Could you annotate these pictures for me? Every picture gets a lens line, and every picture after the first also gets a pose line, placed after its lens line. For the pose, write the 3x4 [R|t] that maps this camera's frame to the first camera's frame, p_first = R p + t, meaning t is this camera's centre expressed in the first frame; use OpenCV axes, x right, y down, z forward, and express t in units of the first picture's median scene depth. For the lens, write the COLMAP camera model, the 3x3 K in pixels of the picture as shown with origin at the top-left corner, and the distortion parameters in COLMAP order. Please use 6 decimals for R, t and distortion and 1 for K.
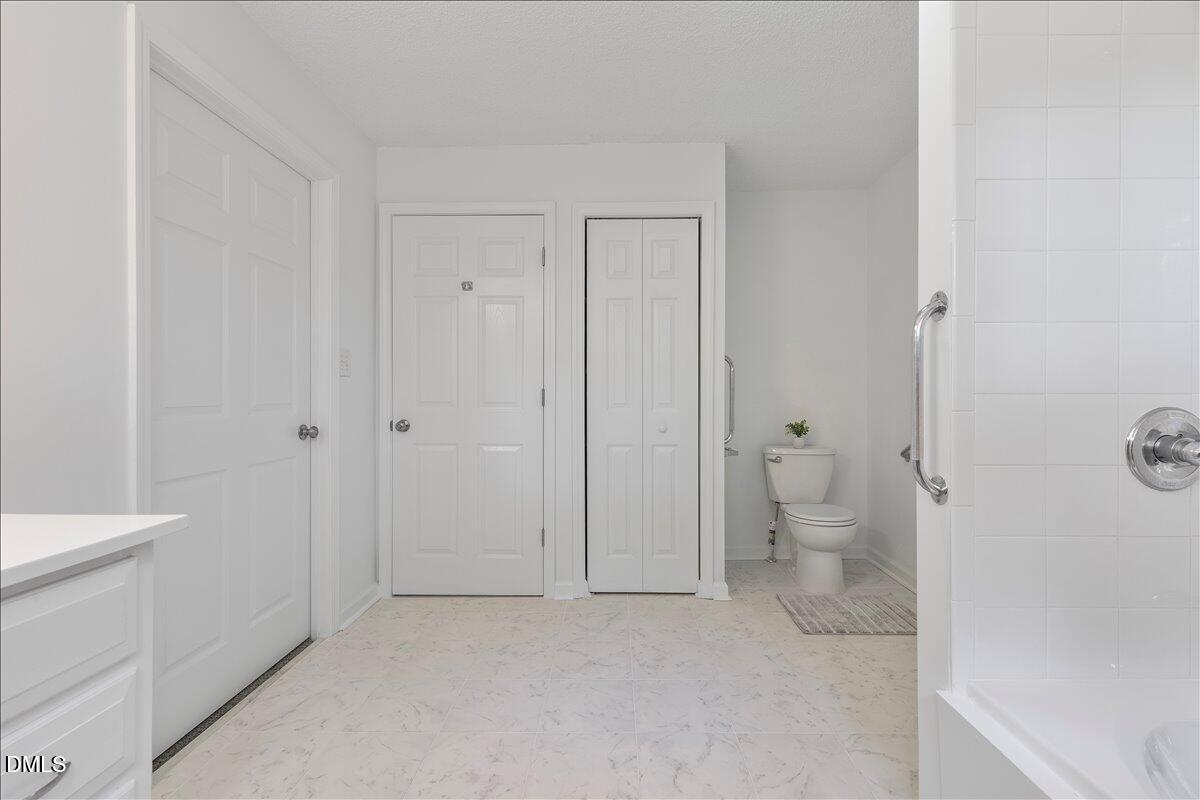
lens RADIAL K [[538.3, 0, 603.1], [0, 538.3, 401.2], [0, 0, 1]] dist [0.002943, -0.001133]
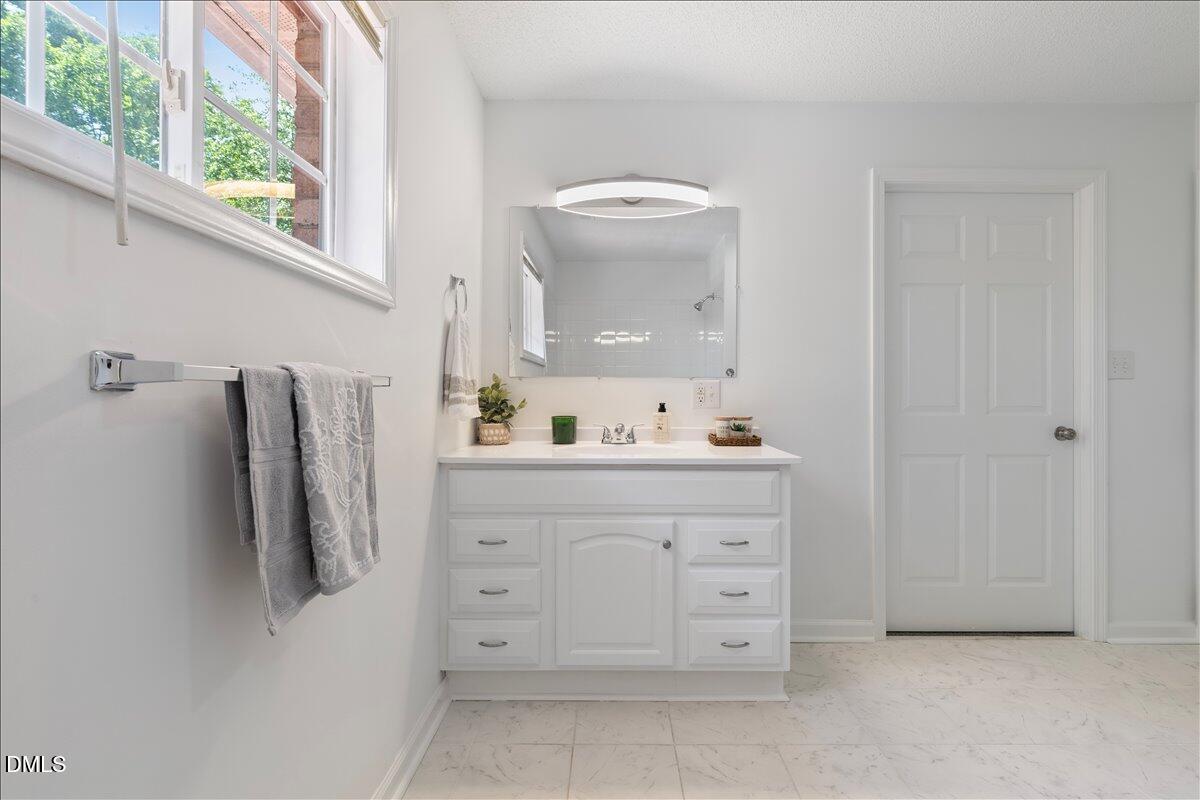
lens RADIAL K [[538.3, 0, 604.5], [0, 538.3, 395.8], [0, 0, 1]] dist [0.002943, -0.001133]
pose [[-0.009146, 0.000512, -0.999958, 0.533975], [-0.014460, 0.999895, 0.000644, -0.004600], [0.999854, 0.014466, -0.009138, 0.109927]]
